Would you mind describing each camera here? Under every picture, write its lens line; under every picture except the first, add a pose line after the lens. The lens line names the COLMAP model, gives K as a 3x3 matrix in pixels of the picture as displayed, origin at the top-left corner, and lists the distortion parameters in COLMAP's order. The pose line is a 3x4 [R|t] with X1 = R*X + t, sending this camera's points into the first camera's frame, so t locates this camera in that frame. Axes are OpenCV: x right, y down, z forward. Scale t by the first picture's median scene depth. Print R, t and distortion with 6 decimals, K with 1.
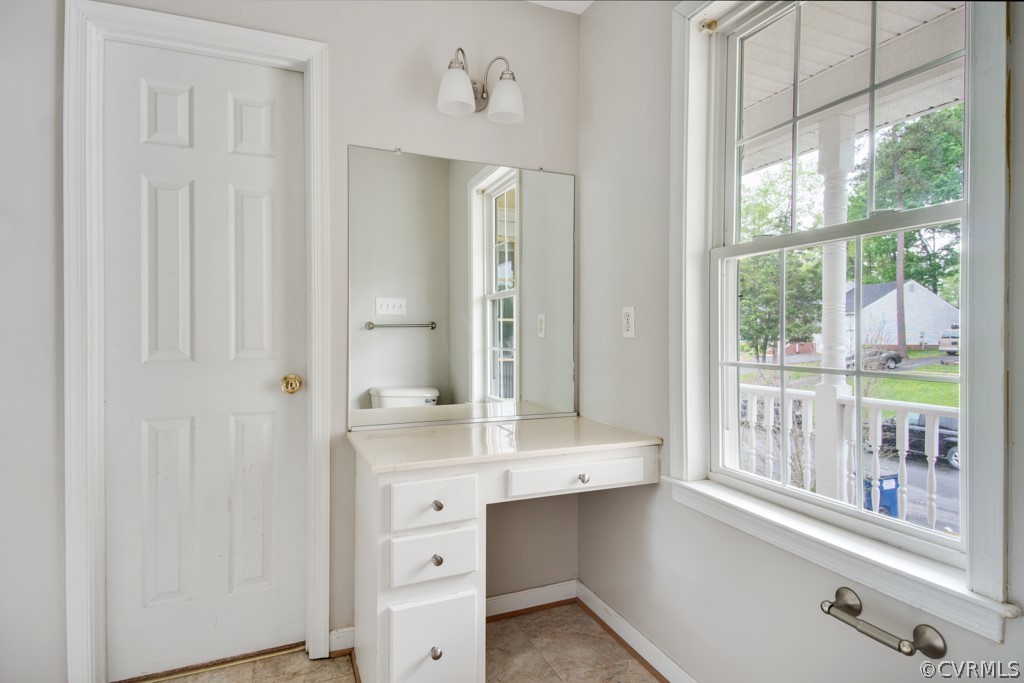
lens RADIAL K [[533.9, 0, 510.7], [0, 533.9, 337.2], [0, 0, 1]] dist [0.086833, -0.066083]
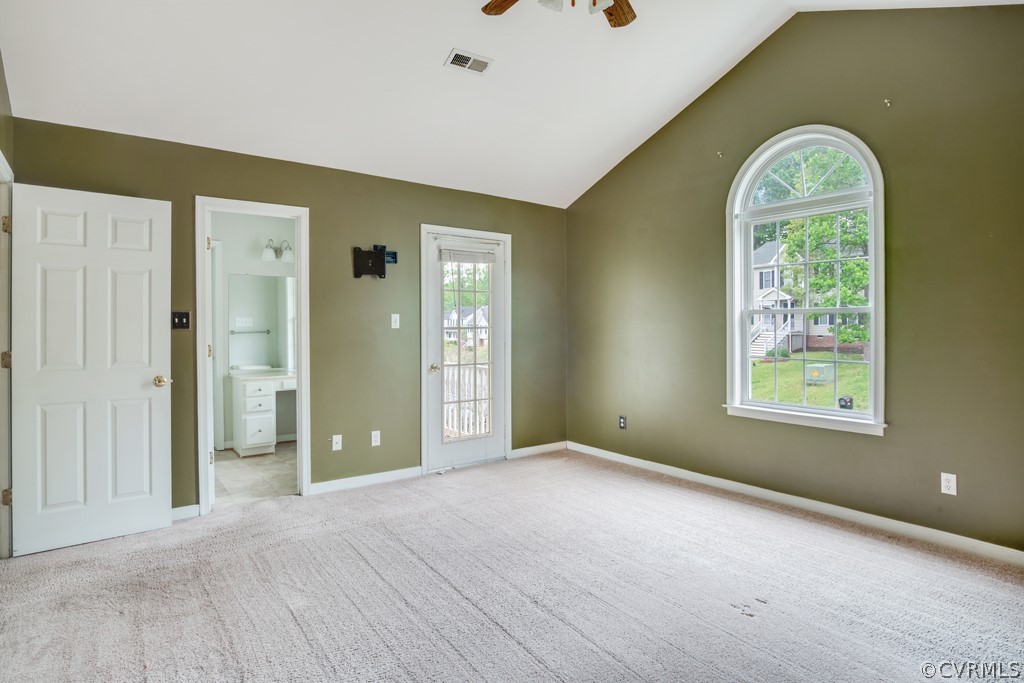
lens RADIAL K [[533.9, 0, 510.7], [0, 533.9, 337.2], [0, 0, 1]] dist [0.086833, -0.066083]
pose [[0.972176, -0.015999, 0.233706, 0.468080], [0.009015, 0.999481, 0.030922, -0.101949], [-0.234079, -0.027955, 0.971816, -2.086739]]
